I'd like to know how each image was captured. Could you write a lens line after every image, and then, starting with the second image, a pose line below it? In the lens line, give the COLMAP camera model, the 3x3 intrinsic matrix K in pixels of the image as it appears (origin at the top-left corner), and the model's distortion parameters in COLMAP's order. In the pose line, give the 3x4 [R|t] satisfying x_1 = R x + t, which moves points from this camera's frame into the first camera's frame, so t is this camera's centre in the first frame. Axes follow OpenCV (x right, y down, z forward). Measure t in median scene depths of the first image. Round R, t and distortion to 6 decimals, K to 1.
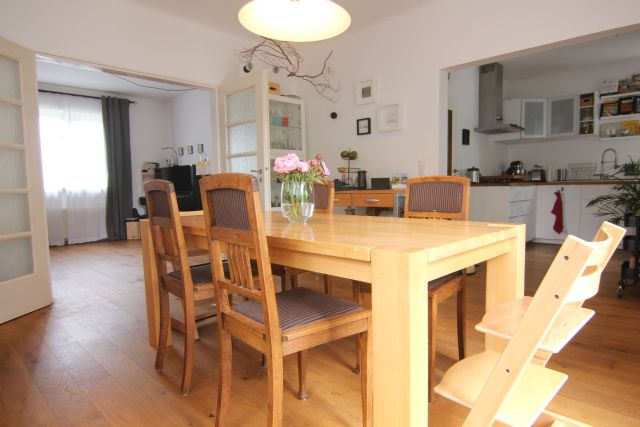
lens RADIAL K [[382.2, 0, 323.6], [0, 382.2, 215.7], [0, 0, 1]] dist [-0.016869, -0.003261]
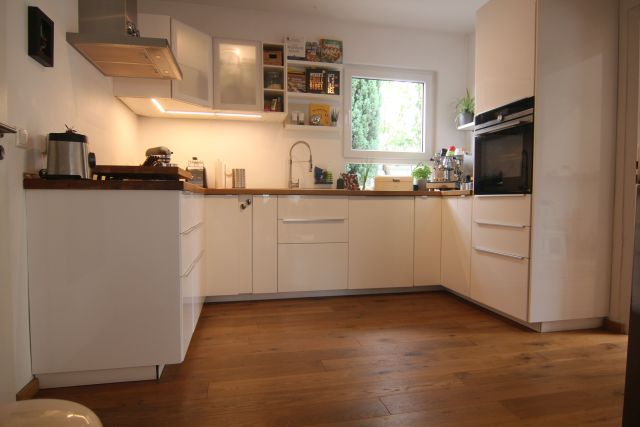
lens RADIAL K [[382.2, 0, 323.3], [0, 382.2, 214.5], [0, 0, 1]] dist [-0.016869, -0.003261]
pose [[0.549492, -0.014597, 0.835372, 0.231560], [0.048792, 0.998702, -0.014644, -0.040769], [-0.834073, 0.048806, 0.549490, 0.616720]]
